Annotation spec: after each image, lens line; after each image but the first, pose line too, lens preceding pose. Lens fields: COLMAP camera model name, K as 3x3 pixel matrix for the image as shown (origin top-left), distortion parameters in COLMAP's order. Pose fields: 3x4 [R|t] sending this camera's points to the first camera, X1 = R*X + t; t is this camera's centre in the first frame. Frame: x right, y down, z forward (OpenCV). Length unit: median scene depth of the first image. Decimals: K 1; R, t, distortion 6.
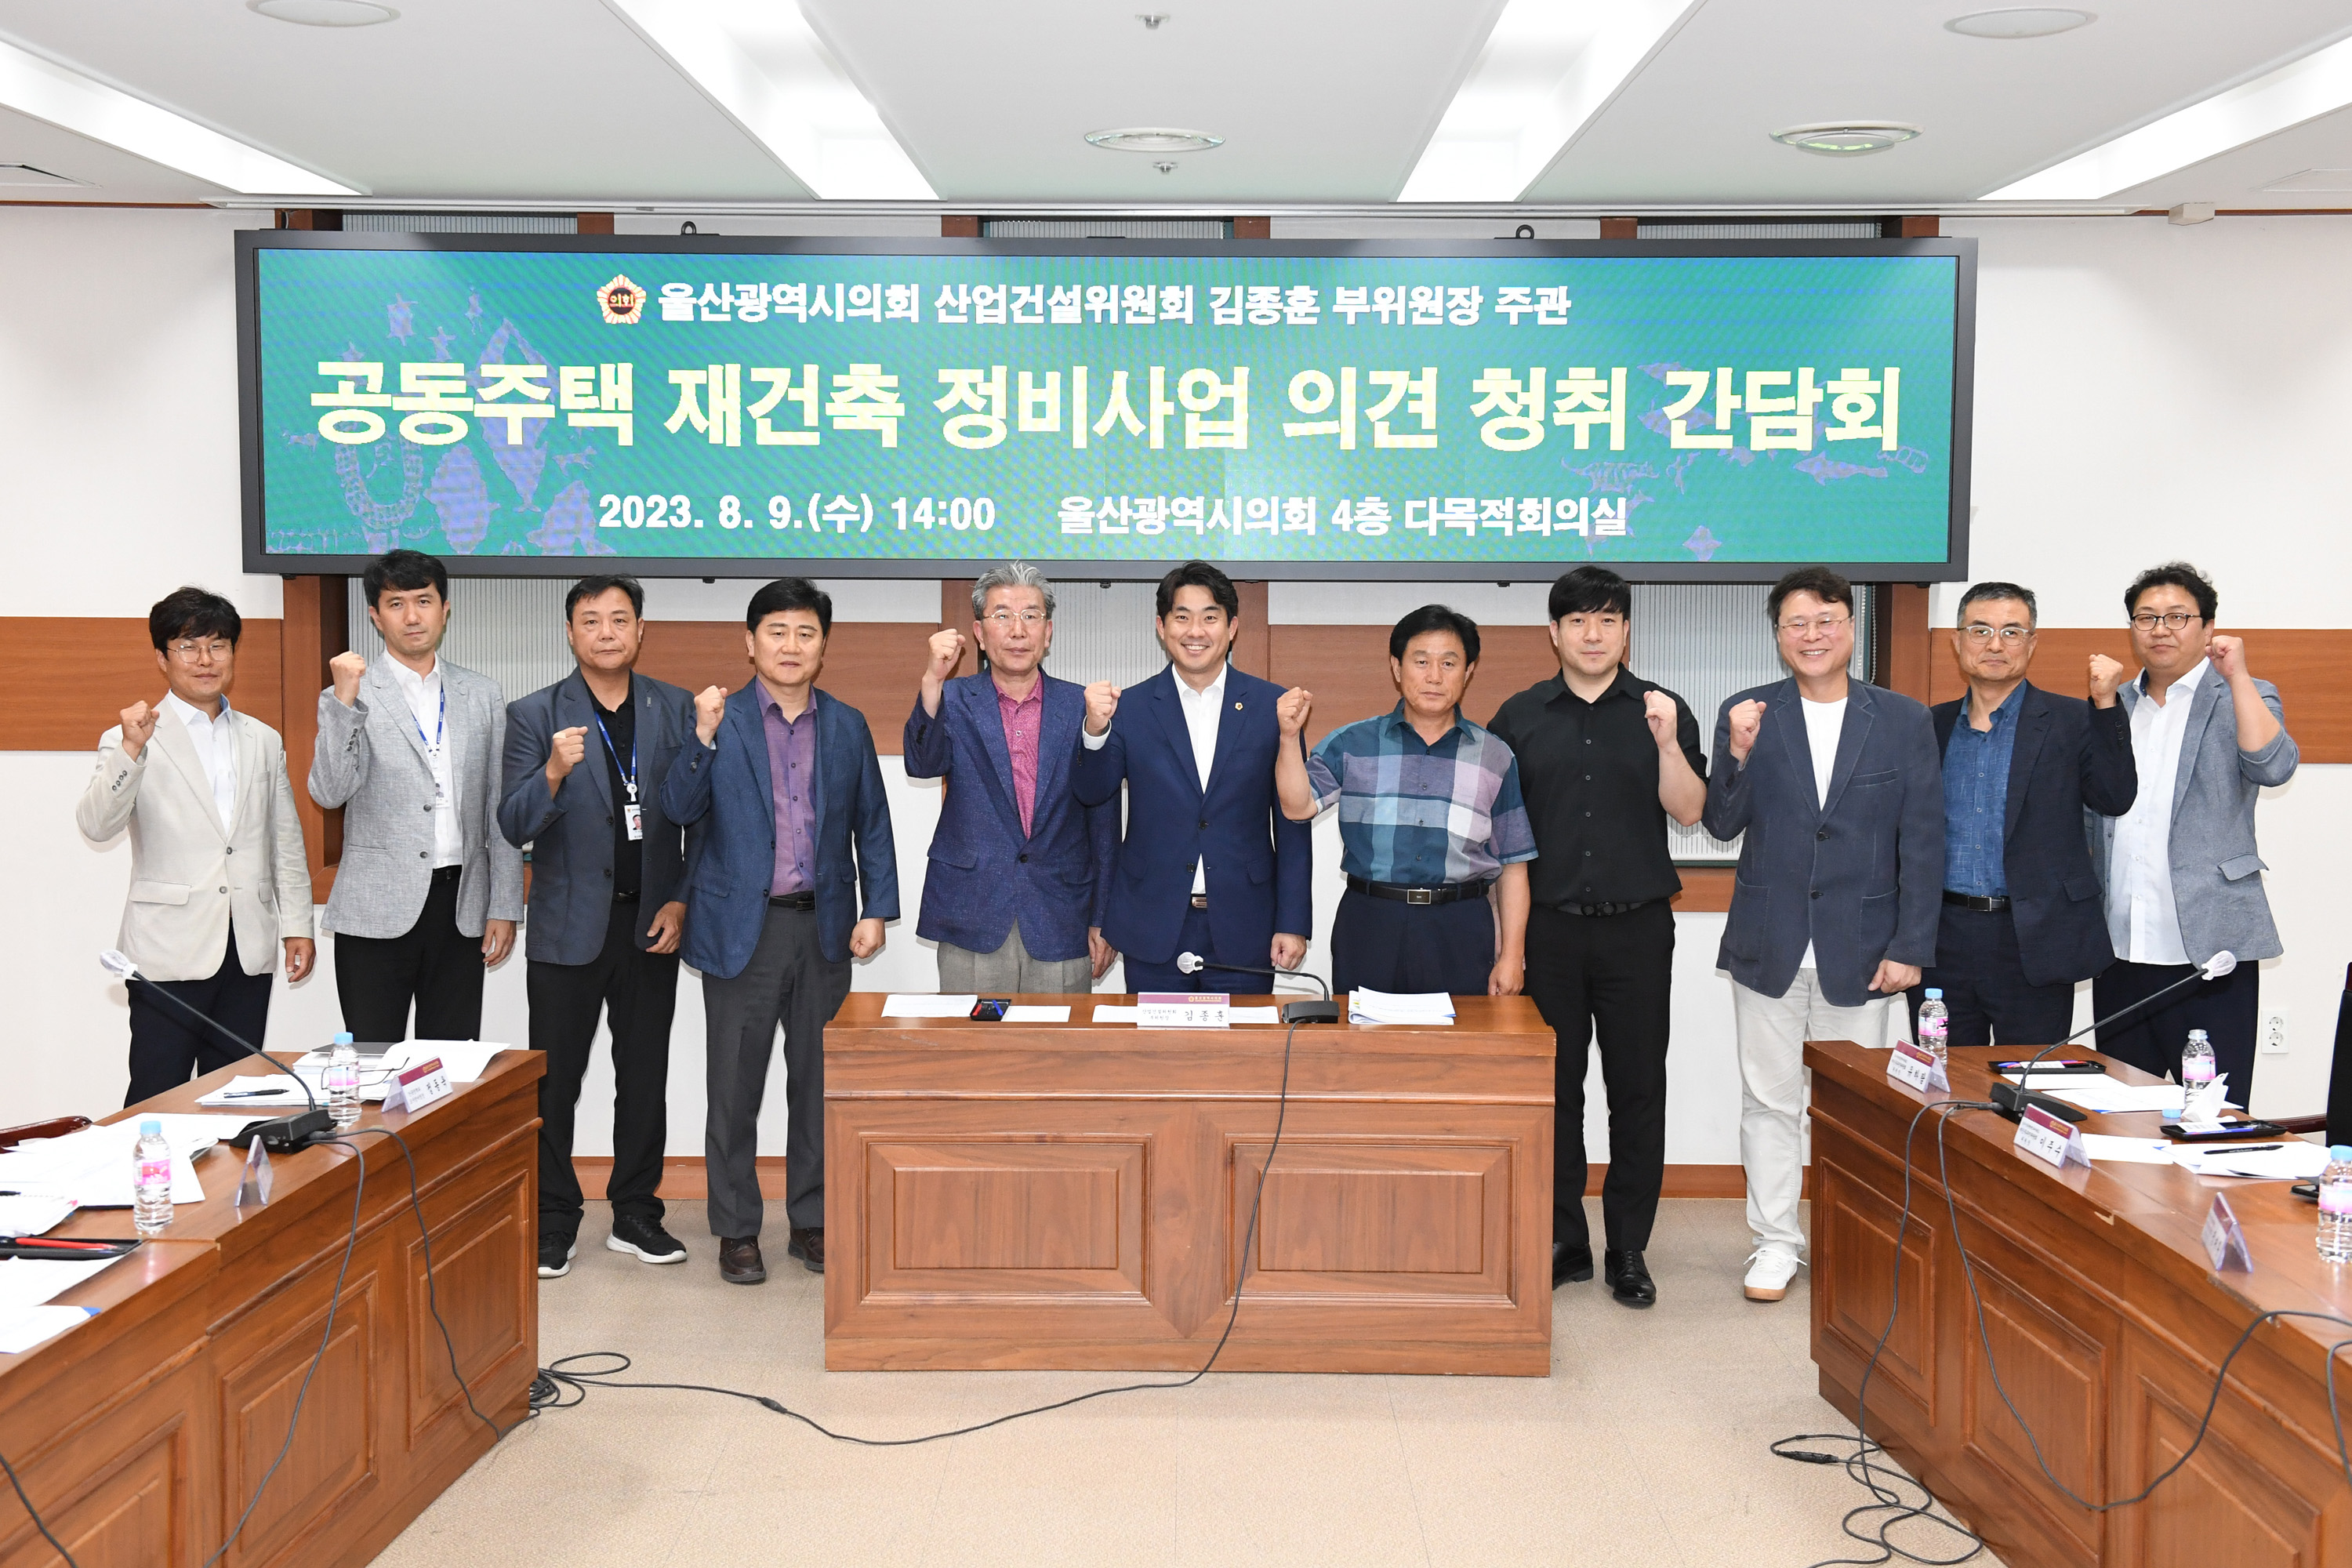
lens RADIAL K [[2850.4, 0, 1166.7], [0, 2850.4, 747.2], [0, 0, 1]] dist [0.080969, -0.015281]
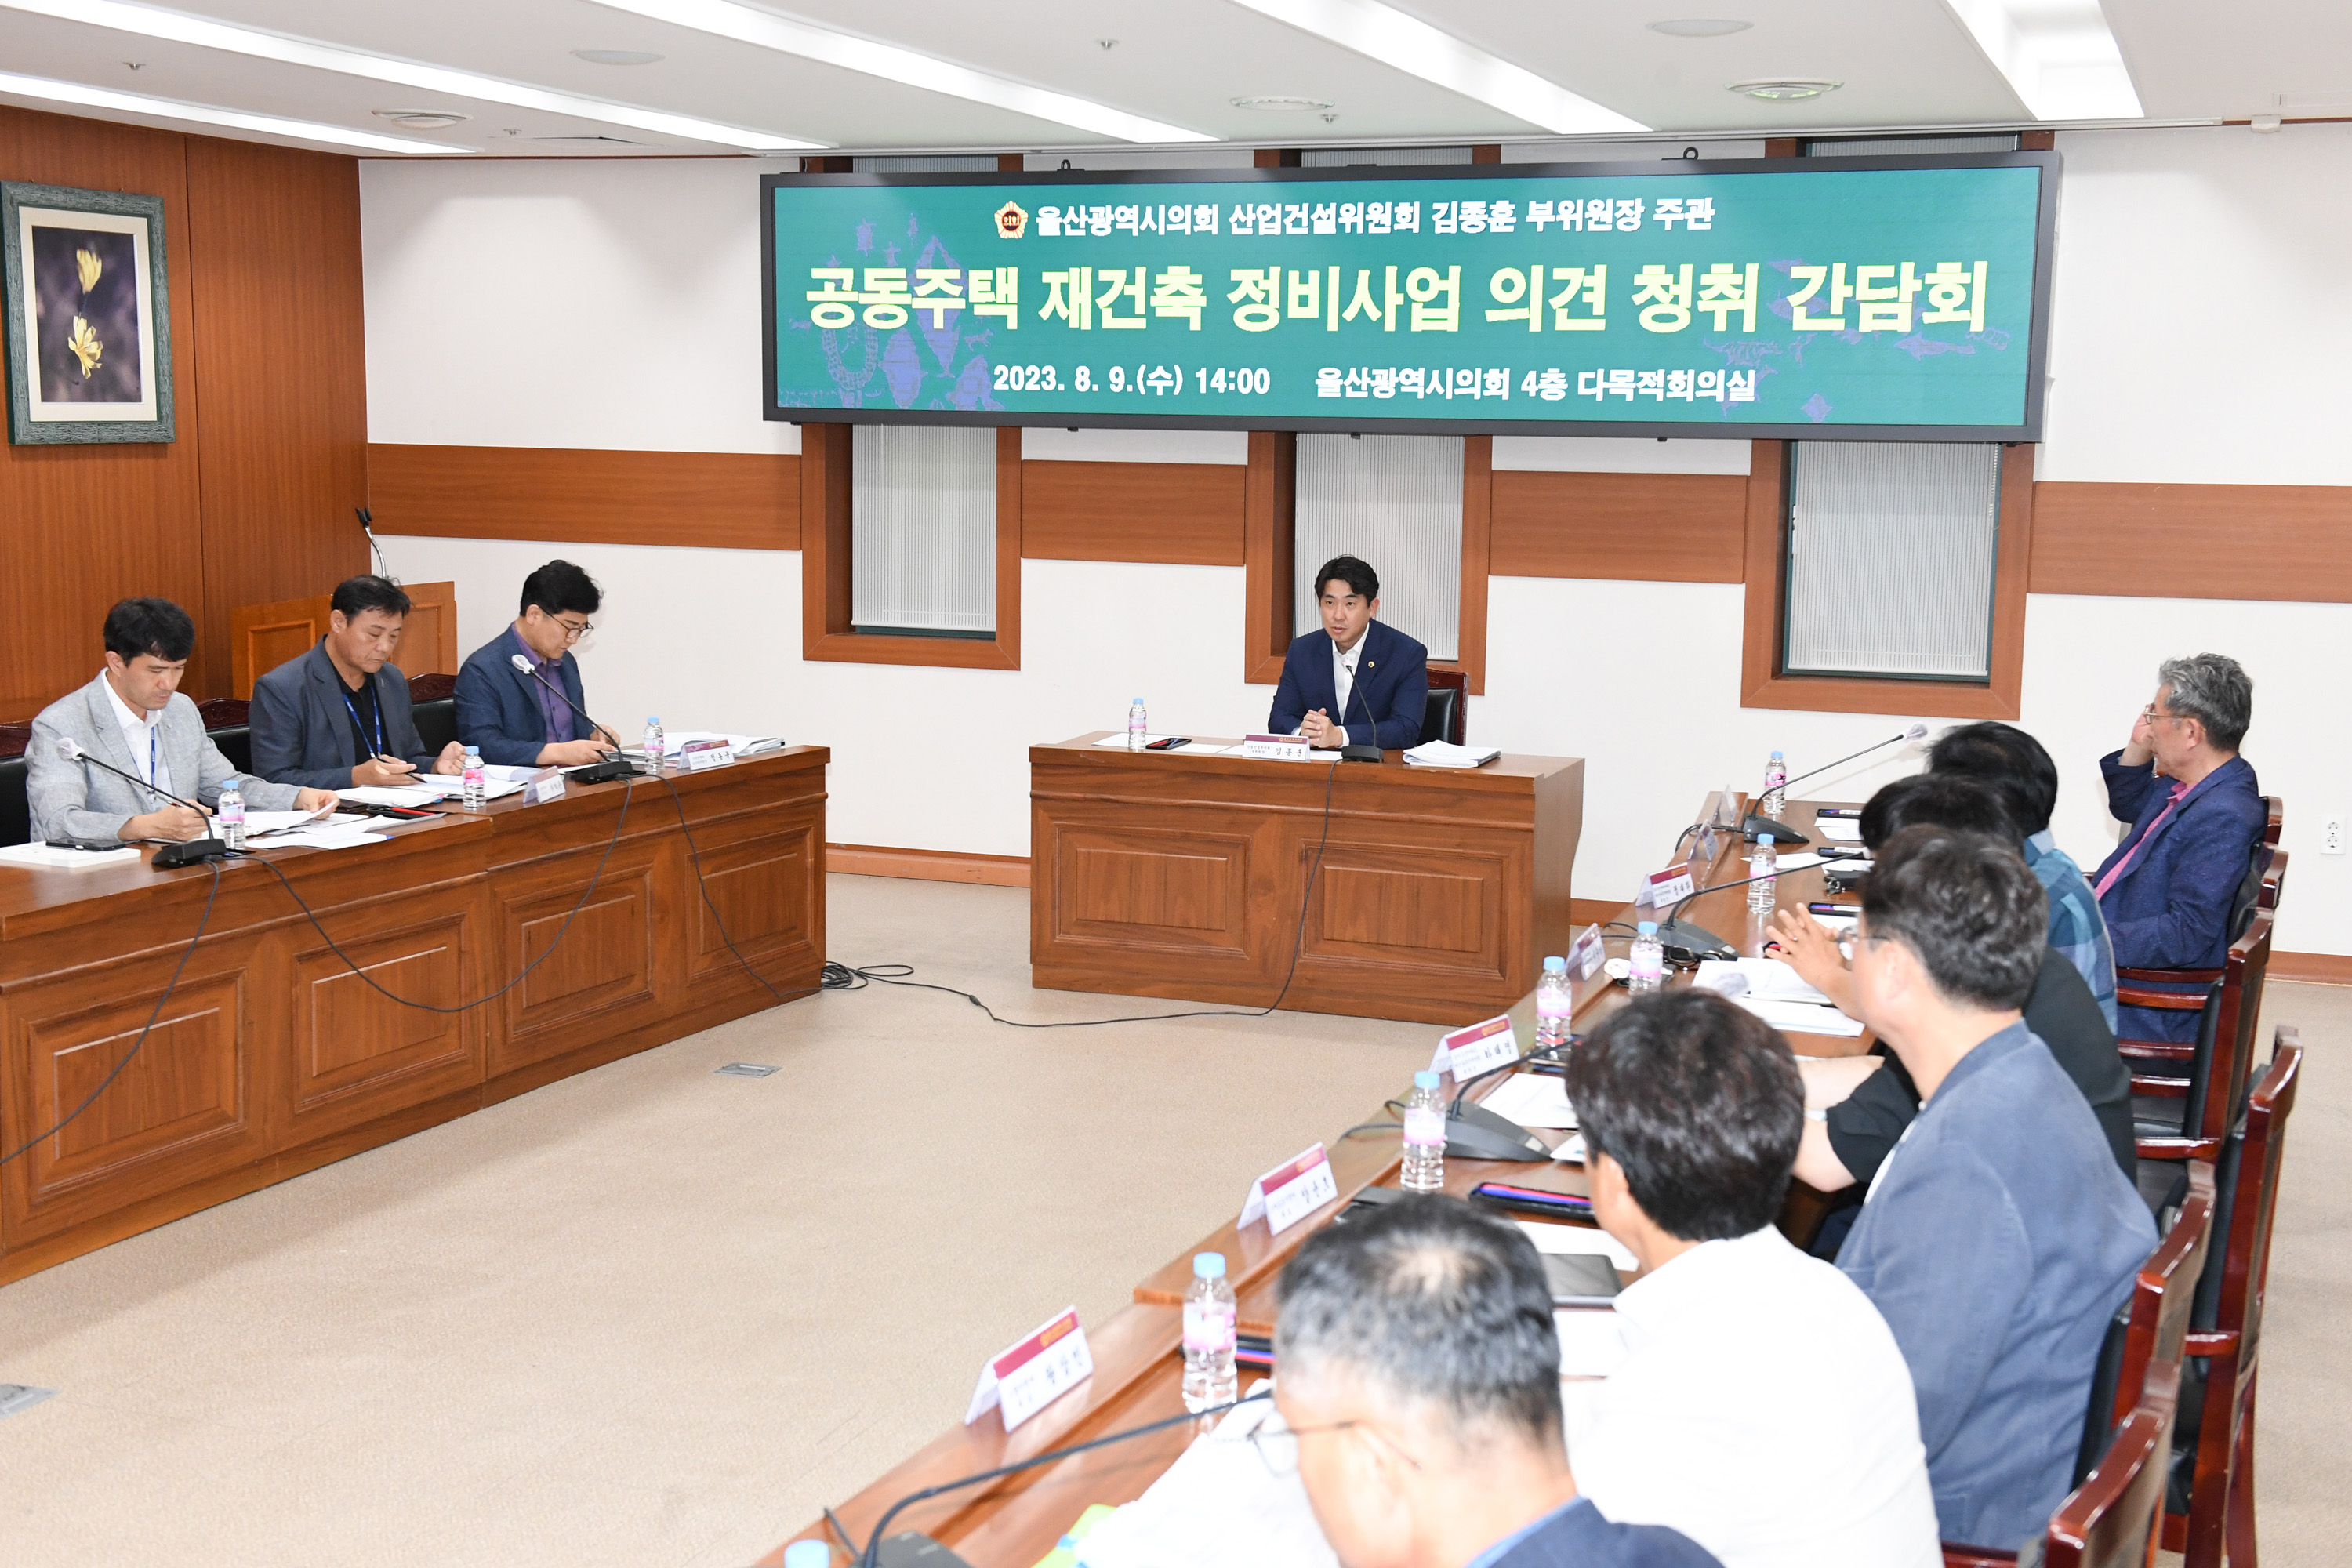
lens RADIAL K [[2810.8, 0, 1202.7], [0, 2810.8, 776.4], [0, 0, 1]] dist [0.076336, 0.029006]
pose [[0.942540, 0.052448, -0.329951, 0.348009], [-0.032598, 0.997326, 0.065414, 0.015668], [0.332499, -0.050900, 0.941729, -0.237242]]
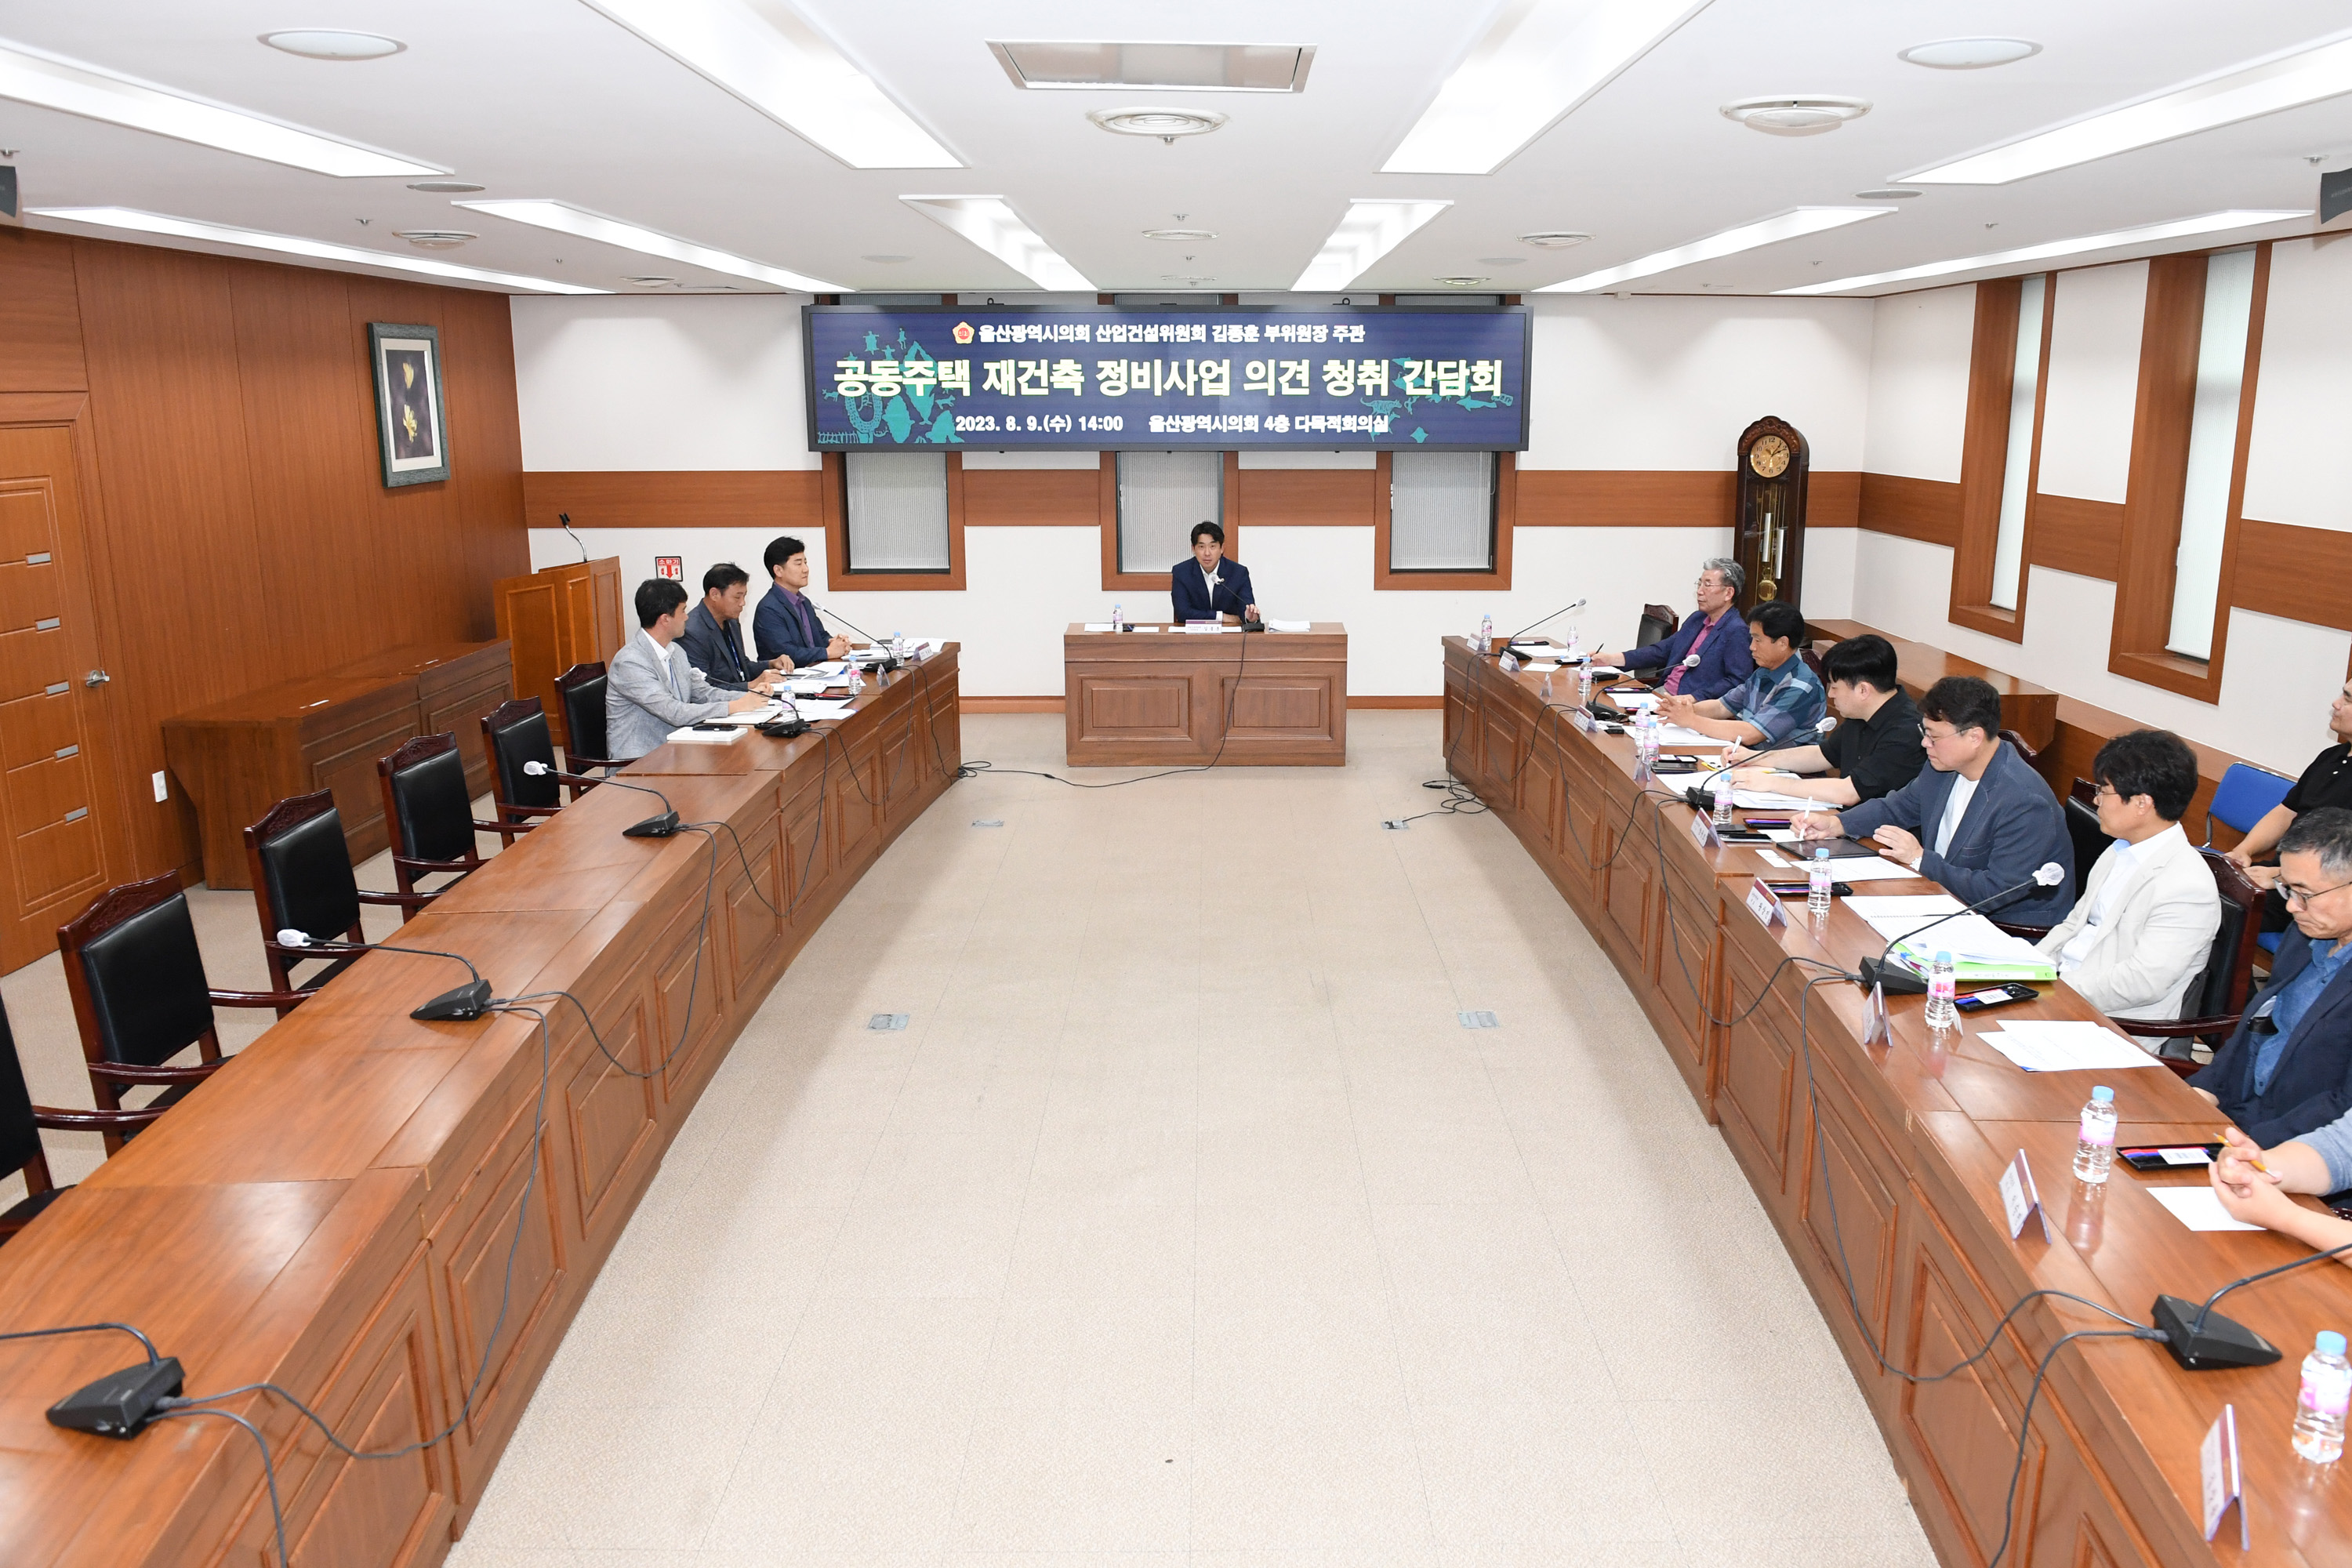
lens RADIAL K [[1697.0, 0, 1233.5], [0, 1697.0, 778.8], [0, 0, 1]] dist [-0.048878, 0.000195]
pose [[0.999715, -0.009262, 0.022026, -0.001796], [0.005734, 0.987875, 0.155148, -0.007780], [-0.023196, -0.154978, 0.987646, -0.438789]]
